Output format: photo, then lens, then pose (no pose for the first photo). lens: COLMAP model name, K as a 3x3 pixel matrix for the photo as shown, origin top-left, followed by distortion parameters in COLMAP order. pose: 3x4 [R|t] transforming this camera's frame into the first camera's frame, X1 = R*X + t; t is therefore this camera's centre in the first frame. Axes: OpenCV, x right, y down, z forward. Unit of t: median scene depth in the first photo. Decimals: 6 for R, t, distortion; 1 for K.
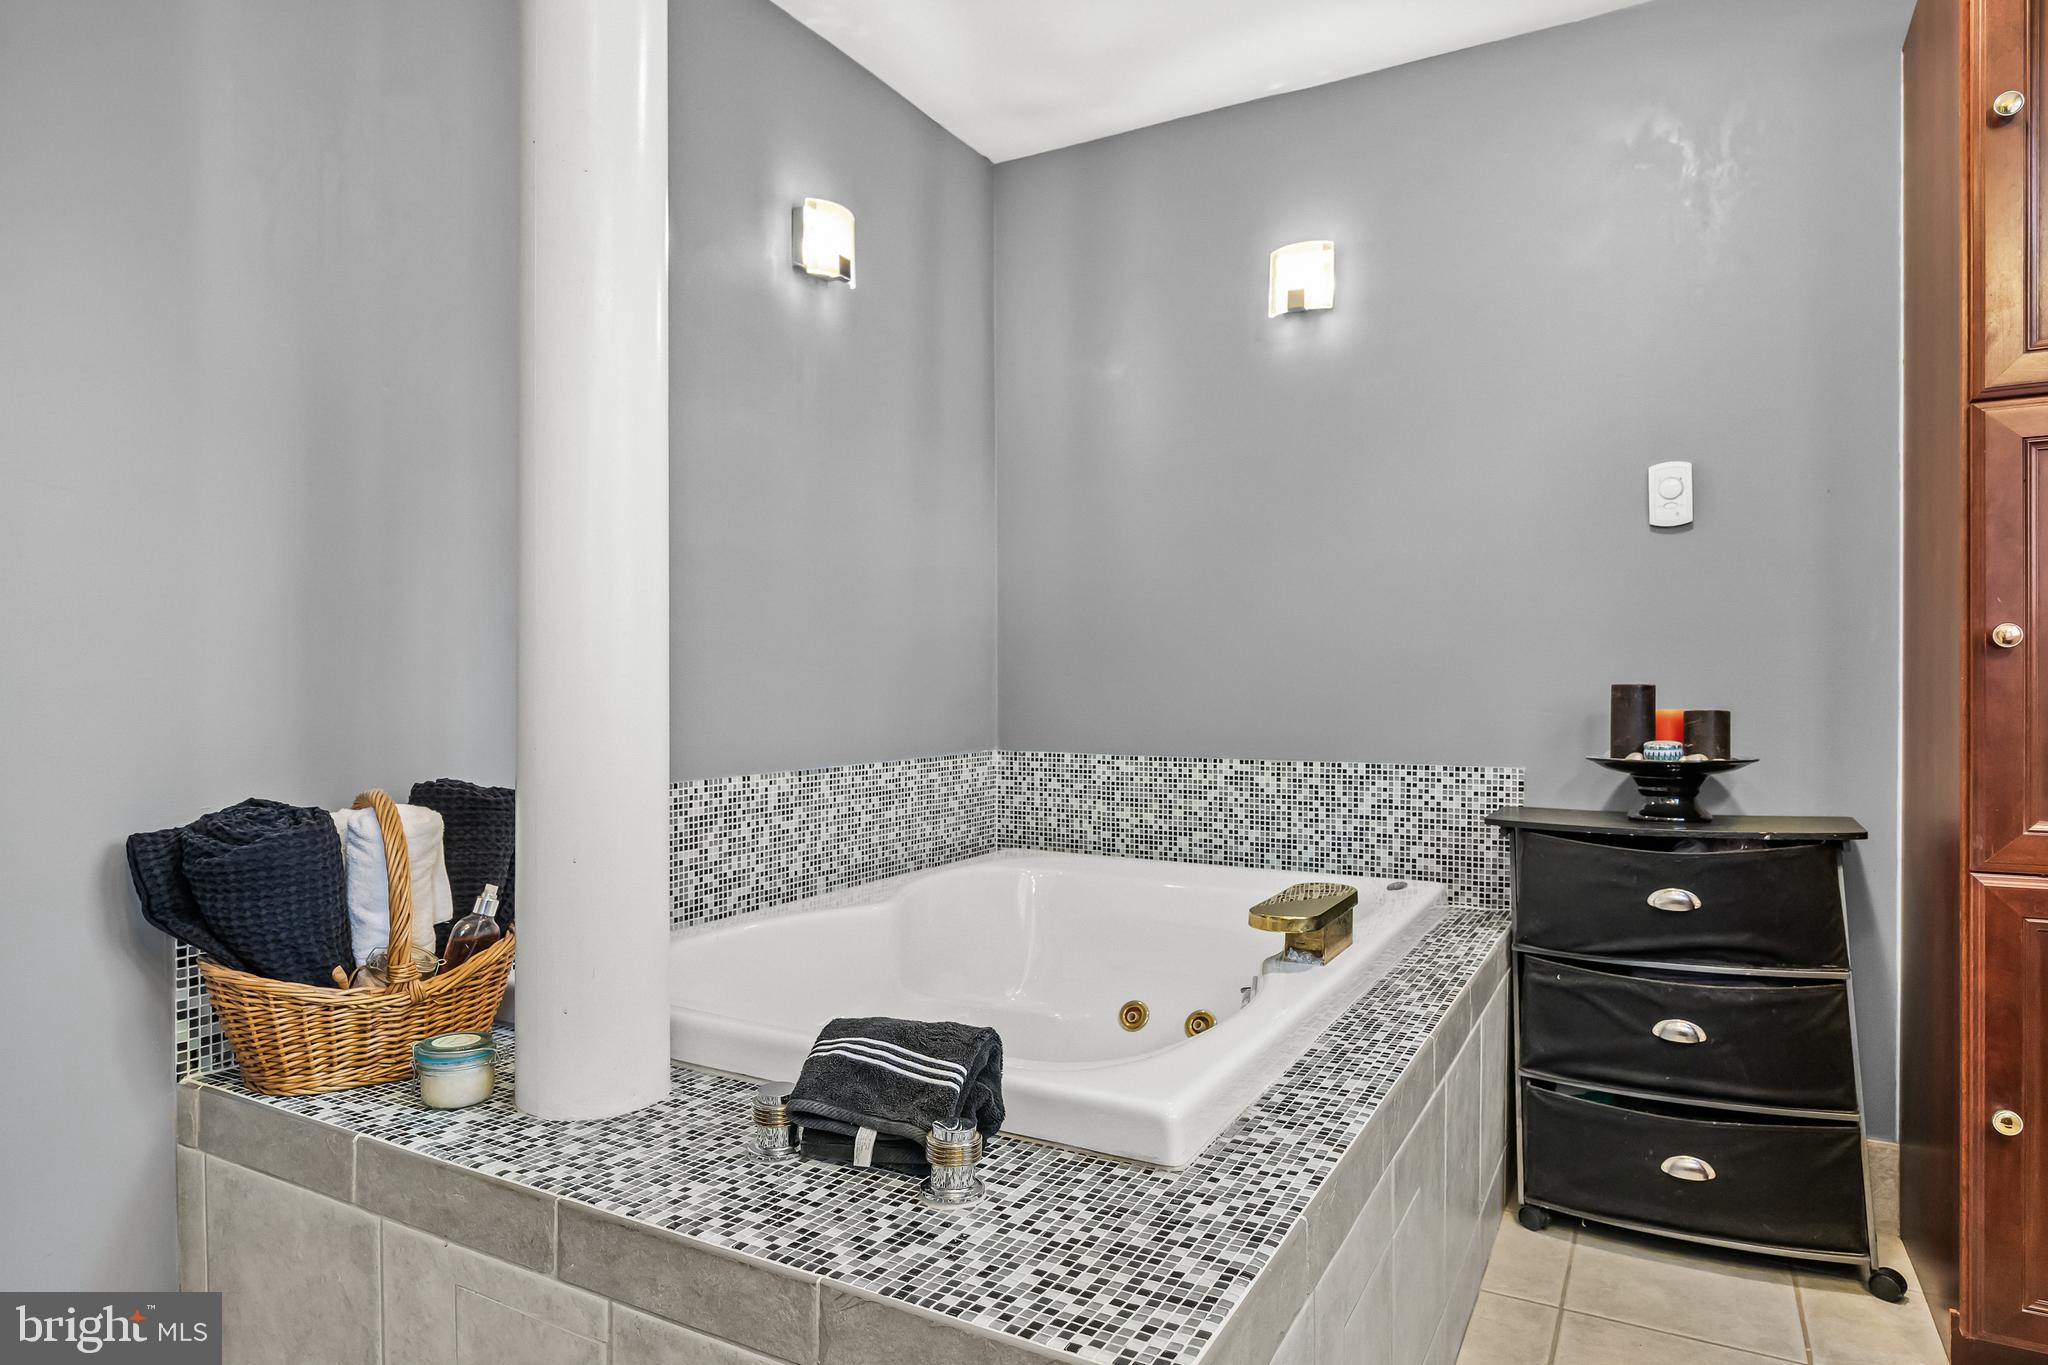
lens RADIAL K [[1182.9, 0, 1020.6], [0, 1182.9, 697.1], [0, 0, 1]] dist [-0.017343, 0.005104]
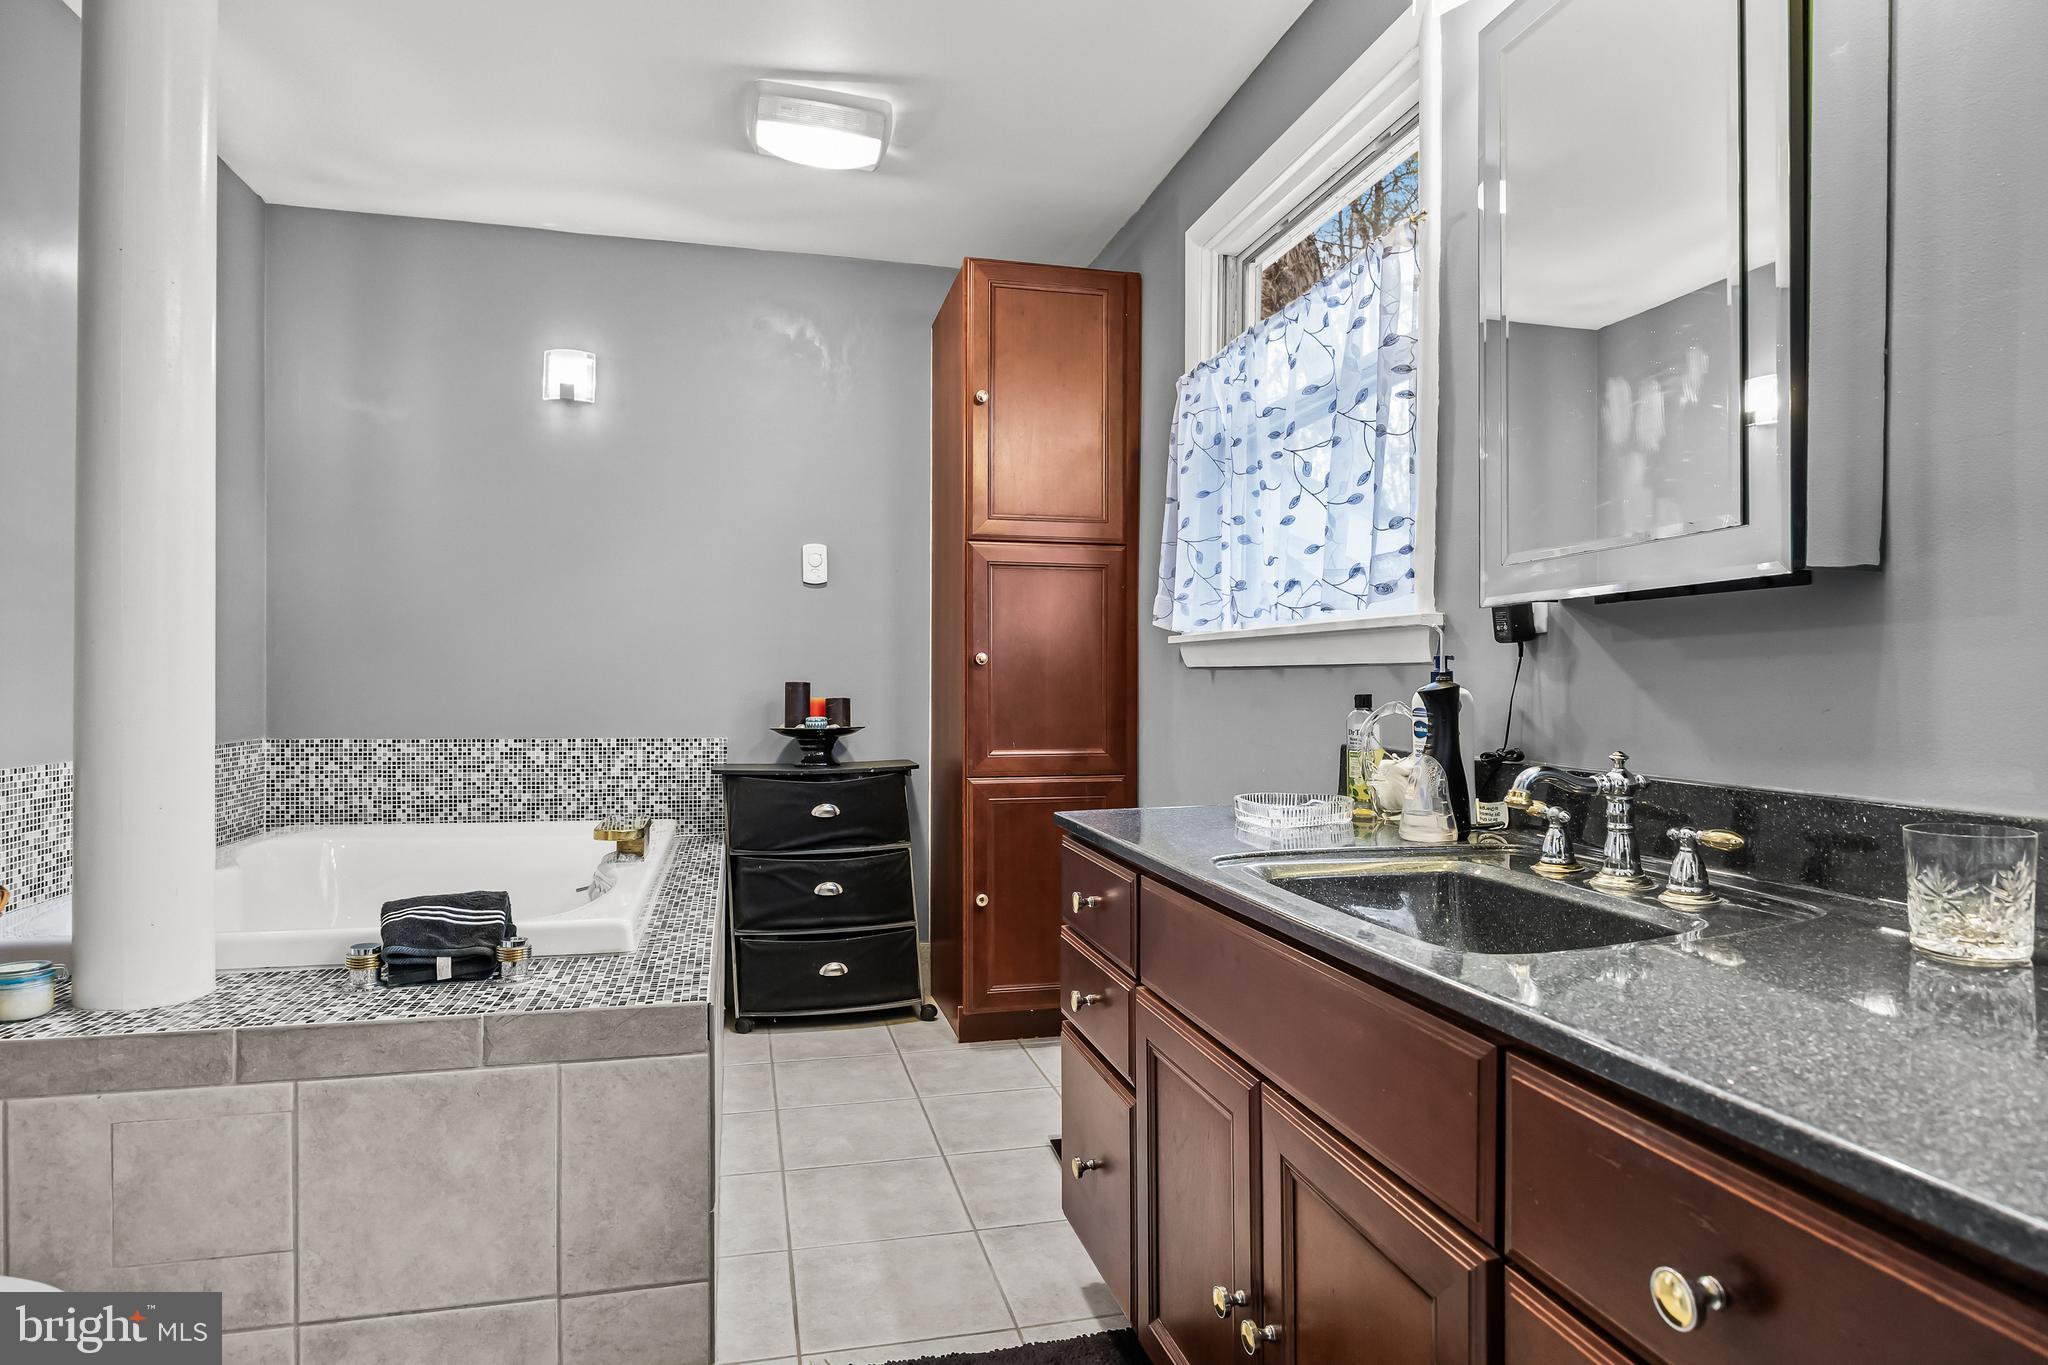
lens RADIAL K [[1127.3, 0, 1023.4], [0, 1127.3, 685.9], [0, 0, 1]] dist [-0.003116, -0.000642]
pose [[0.725278, 0.006018, 0.688430, -0.320165], [0.001119, 0.999950, -0.009920, 0.010111], [-0.688455, 0.007965, 0.725235, -0.332370]]
